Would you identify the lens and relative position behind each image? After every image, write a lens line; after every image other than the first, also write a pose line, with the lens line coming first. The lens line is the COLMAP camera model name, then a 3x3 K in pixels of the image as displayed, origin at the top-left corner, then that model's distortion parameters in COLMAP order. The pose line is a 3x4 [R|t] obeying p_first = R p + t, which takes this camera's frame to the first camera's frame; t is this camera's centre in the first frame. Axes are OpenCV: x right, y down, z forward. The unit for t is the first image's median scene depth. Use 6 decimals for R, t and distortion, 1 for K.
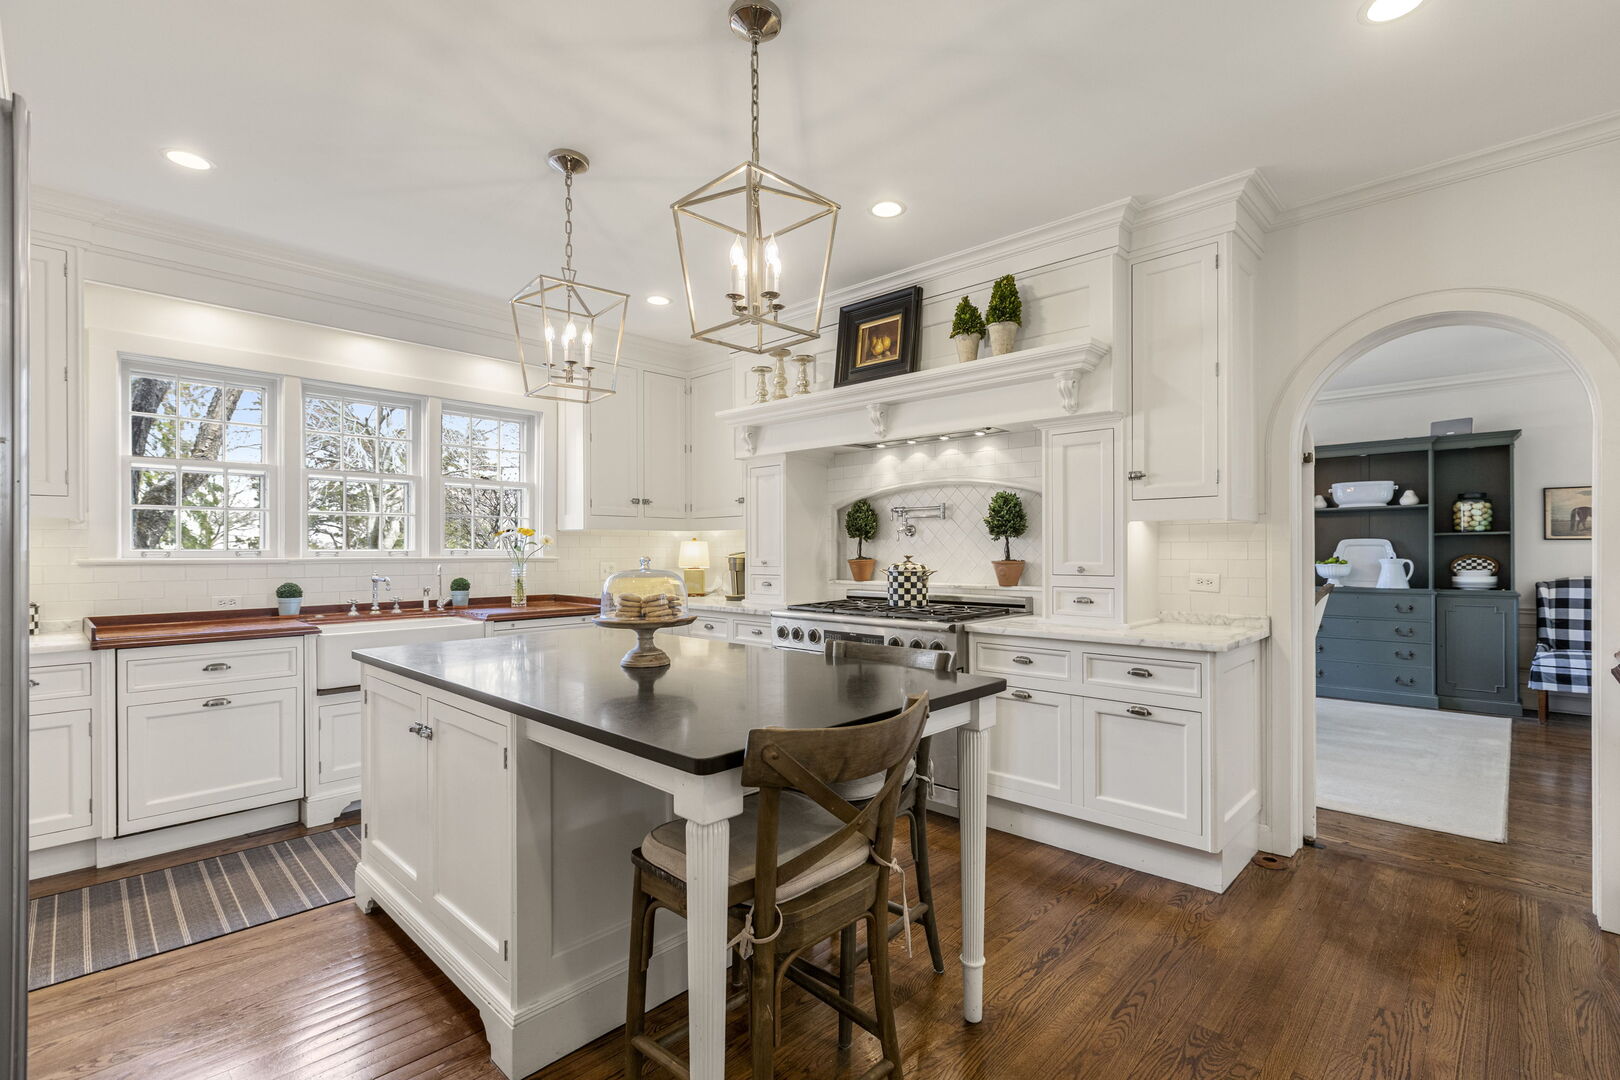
lens RADIAL K [[733.3, 0, 806.5], [0, 733.3, 554.9], [0, 0, 1]] dist [-0.007586, 0.000326]
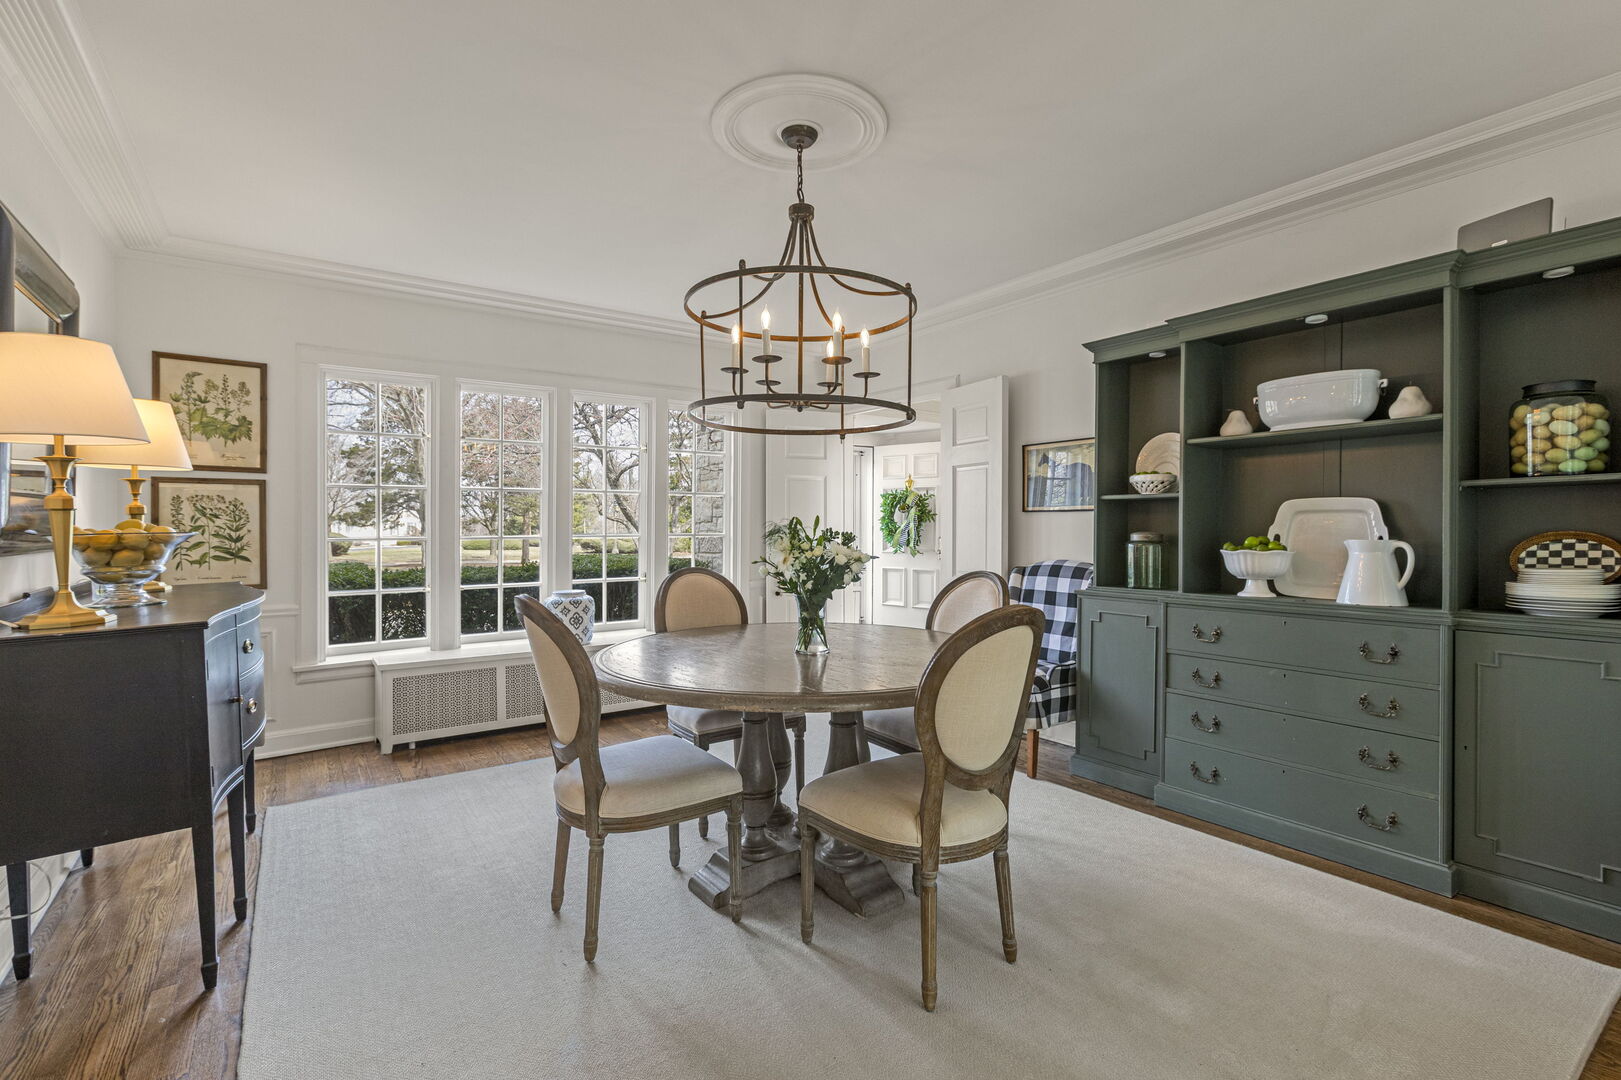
lens RADIAL K [[733.8, 0, 834.5], [0, 733.8, 536.1], [0, 0, 1]] dist [-0.007586, 0.000326]
pose [[0.982237, 0.000587, -0.187643, 0.552868], [0.001017, 0.999964, 0.008452, -0.001024], [0.187641, -0.008492, 0.982201, 0.484228]]
